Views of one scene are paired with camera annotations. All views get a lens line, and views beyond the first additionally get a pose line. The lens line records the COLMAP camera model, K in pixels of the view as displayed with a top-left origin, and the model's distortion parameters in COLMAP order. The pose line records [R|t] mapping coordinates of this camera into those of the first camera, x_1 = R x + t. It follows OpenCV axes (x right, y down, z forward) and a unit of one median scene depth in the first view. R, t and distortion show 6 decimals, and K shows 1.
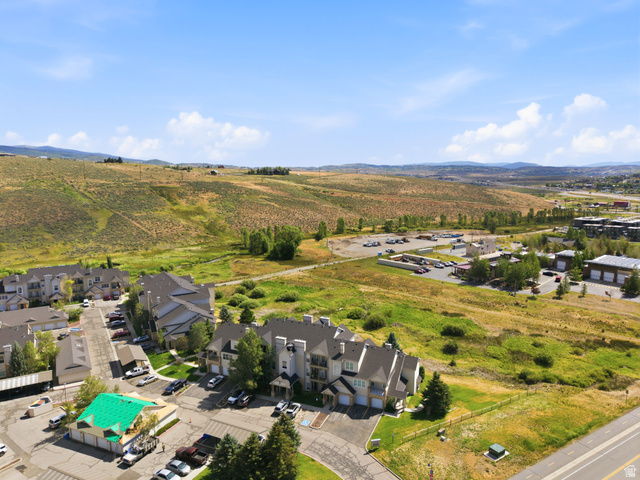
lens RADIAL K [[431.1, 0, 320.9], [0, 431.1, 239.2], [0, 0, 1]] dist [0.009547, -0.002302]
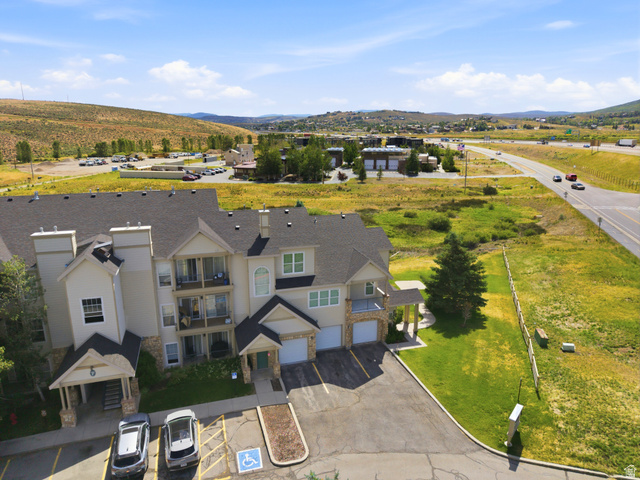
lens RADIAL K [[431.1, 0, 321.5], [0, 431.1, 242.1], [0, 0, 1]] dist [0.009547, -0.002302]
pose [[0.771682, -0.168800, 0.613199, -0.138065], [0.098727, 0.984242, 0.146697, 0.215938], [-0.628299, -0.052664, 0.776187, 0.670808]]
